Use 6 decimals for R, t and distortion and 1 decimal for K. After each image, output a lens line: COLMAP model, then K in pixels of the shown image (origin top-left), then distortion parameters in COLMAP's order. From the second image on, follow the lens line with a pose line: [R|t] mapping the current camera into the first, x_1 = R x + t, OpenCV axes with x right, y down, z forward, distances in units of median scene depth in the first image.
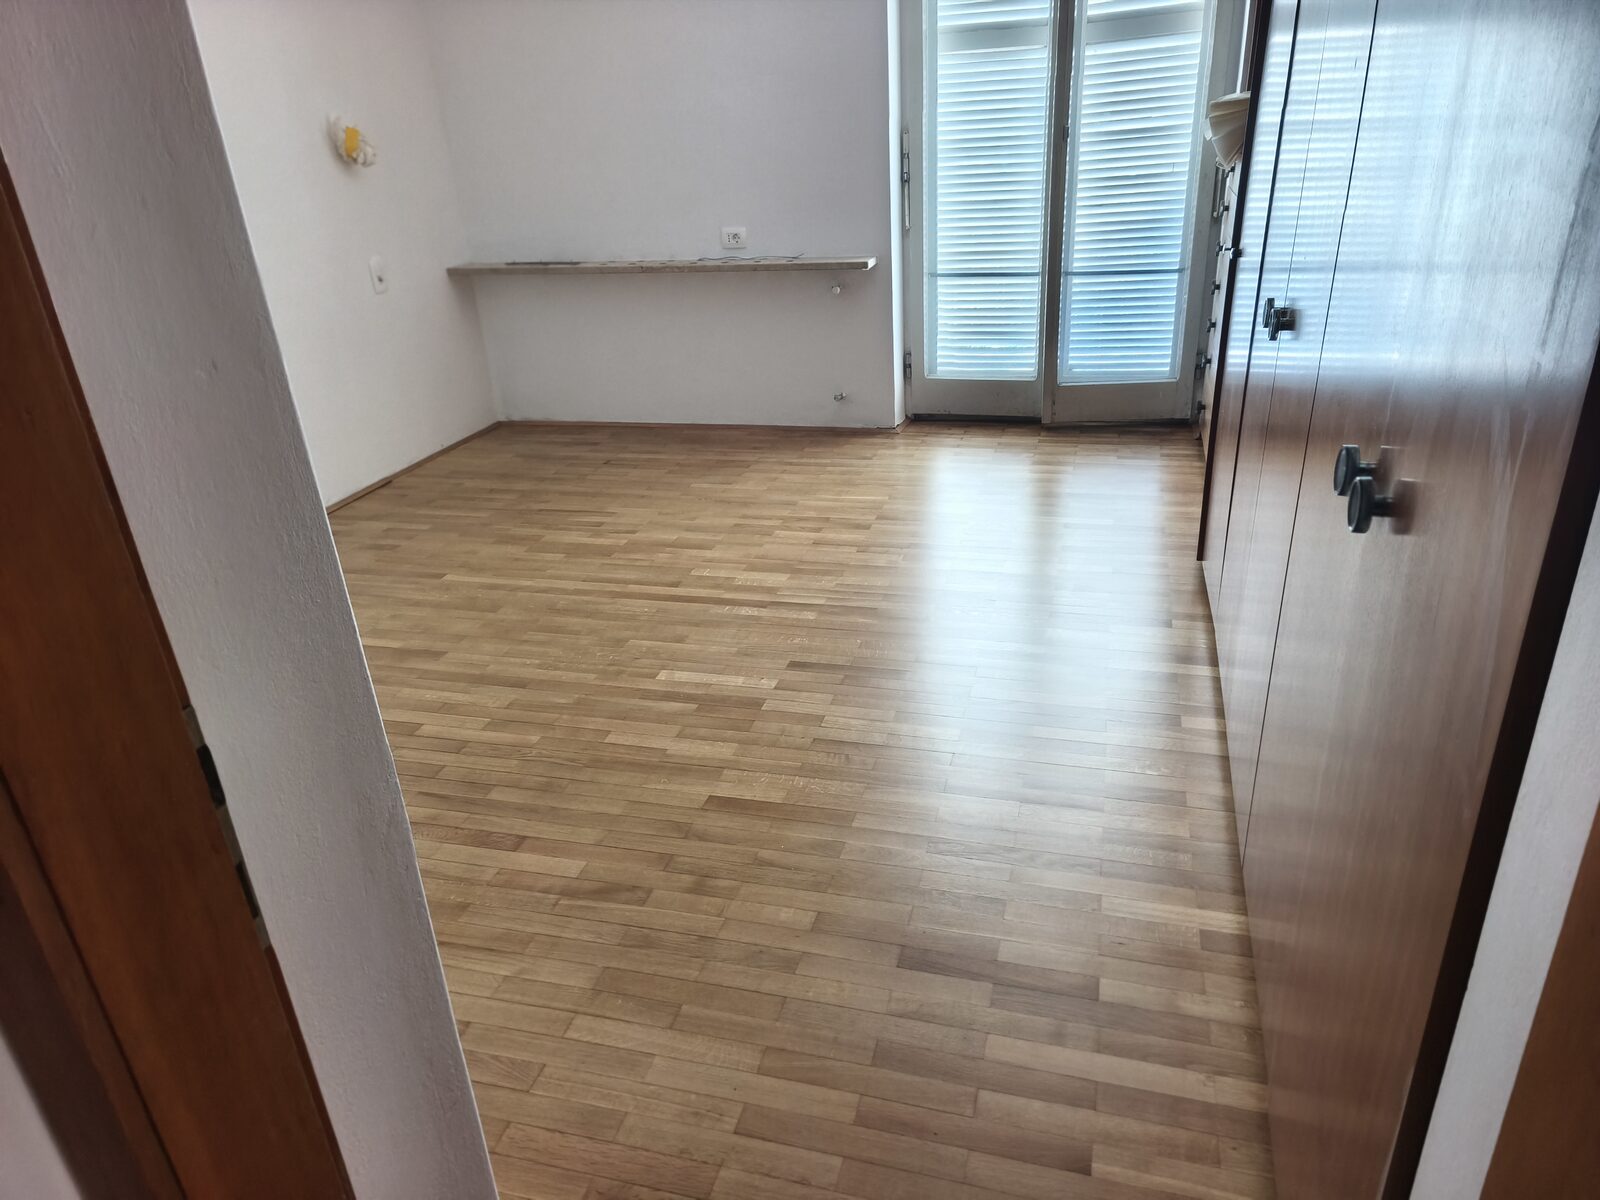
lens RADIAL K [[1052.4, 0, 803.8], [0, 1052.4, 596.3], [0, 0, 1]] dist [0.065871, -0.043580]
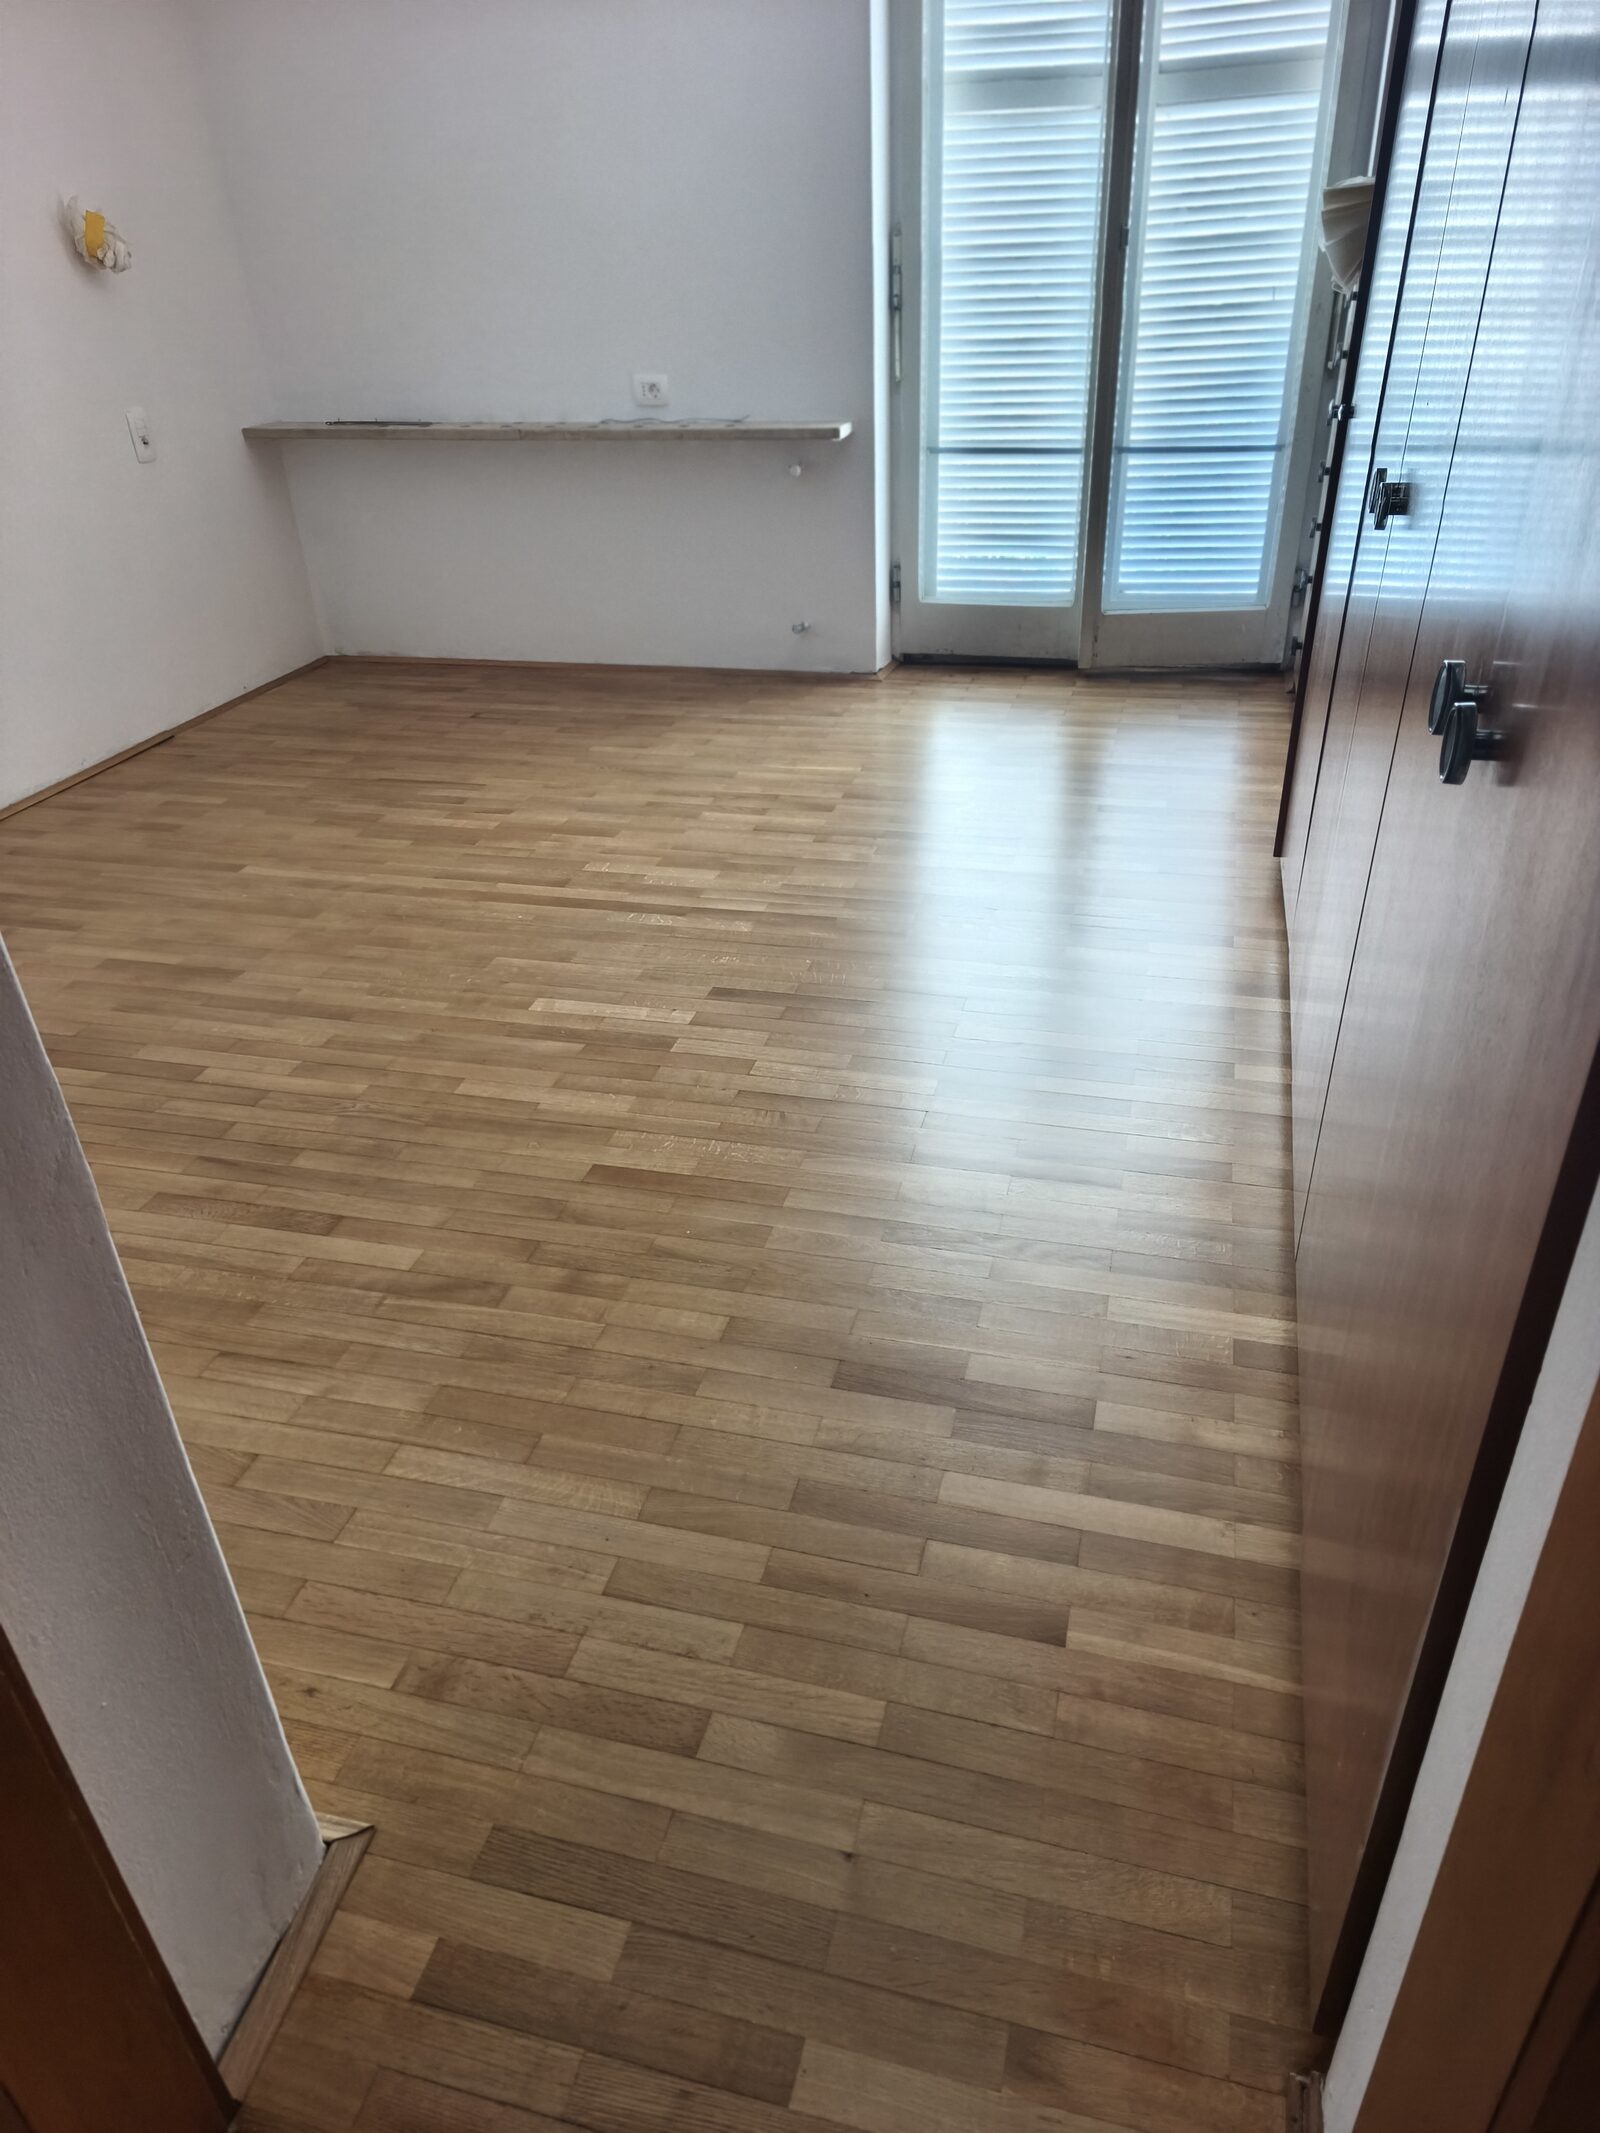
lens RADIAL K [[1403.0, 0, 792.1], [0, 1403.0, 1069.2], [0, 0, 1]] dist [0.065871, -0.043580]
pose [[0.999834, 0.008607, 0.016066, 0.028916], [-0.010291, 0.994115, 0.107836, 0.012548], [-0.015043, -0.107984, 0.994039, 0.021896]]
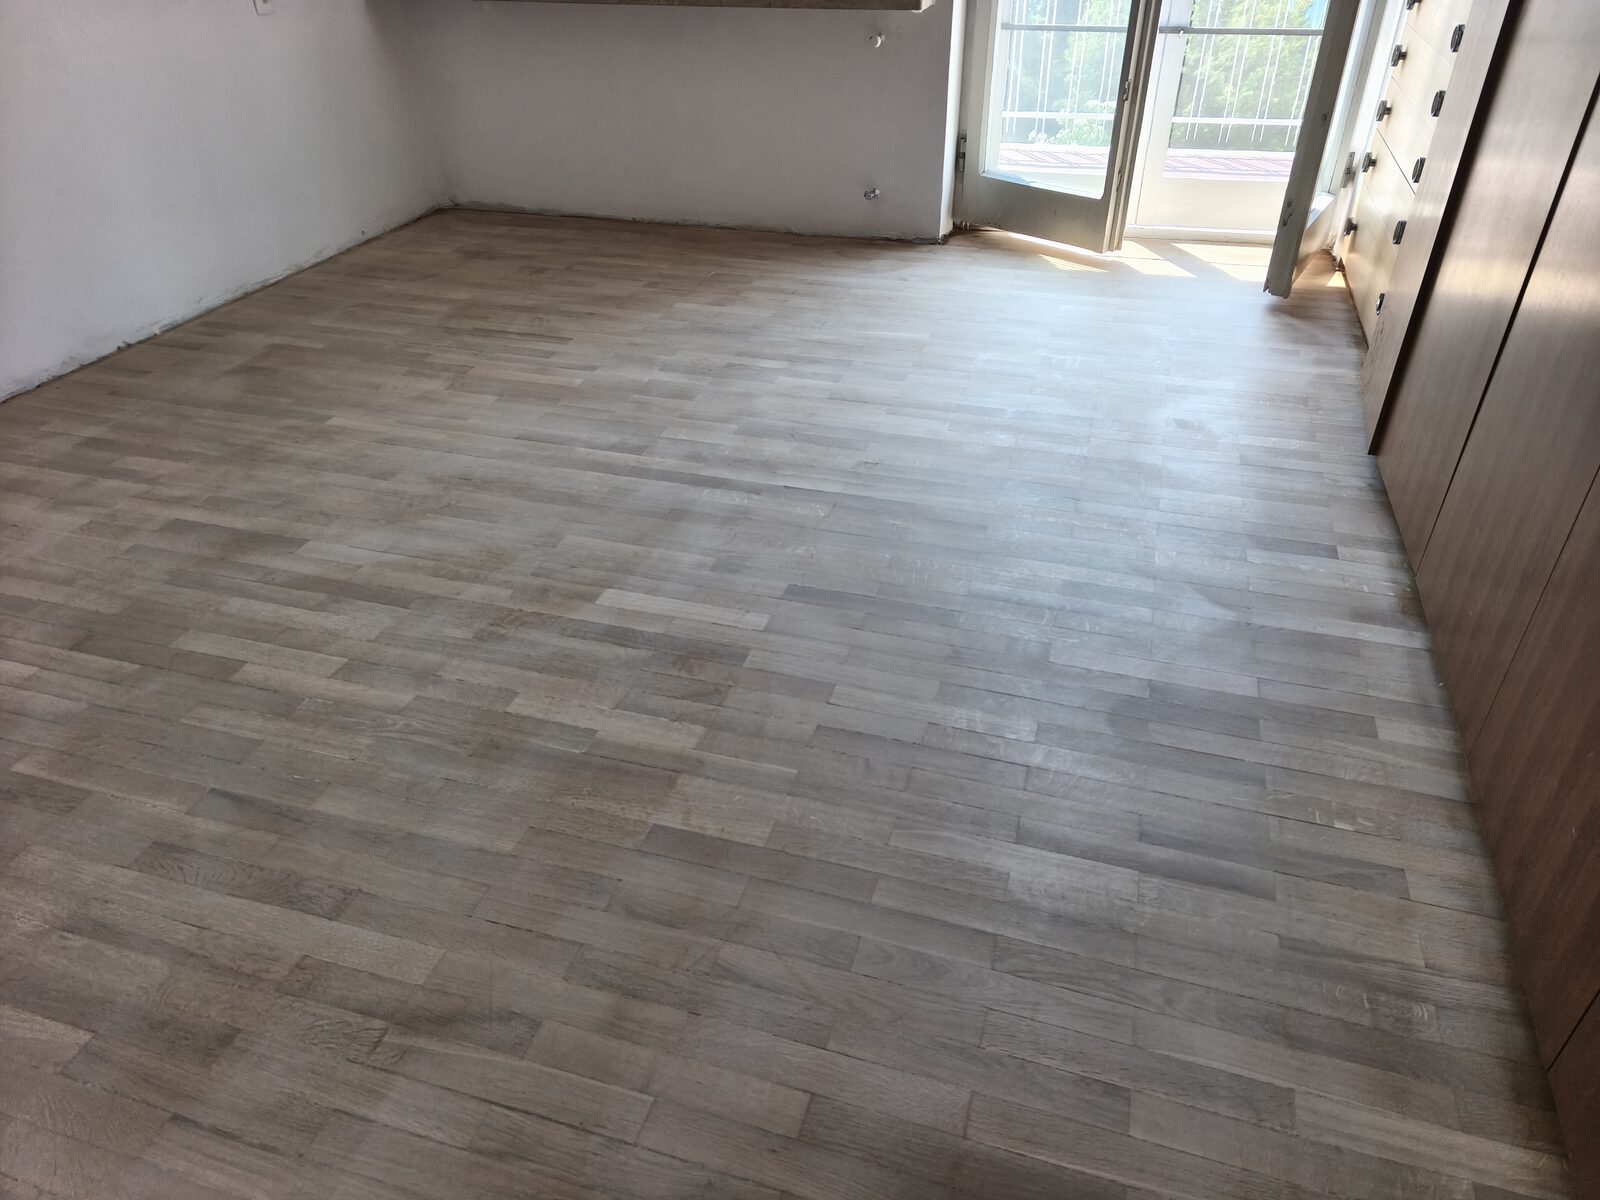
lens RADIAL K [[1052.4, 0, 810.8], [0, 1052.4, 573.2], [0, 0, 1]] dist [0.065871, -0.043580]
pose [[0.998958, 0.045506, 0.003481, -0.001538], [-0.045487, 0.986512, 0.157244, -0.060905], [0.003721, -0.157238, 0.987554, 0.333353]]
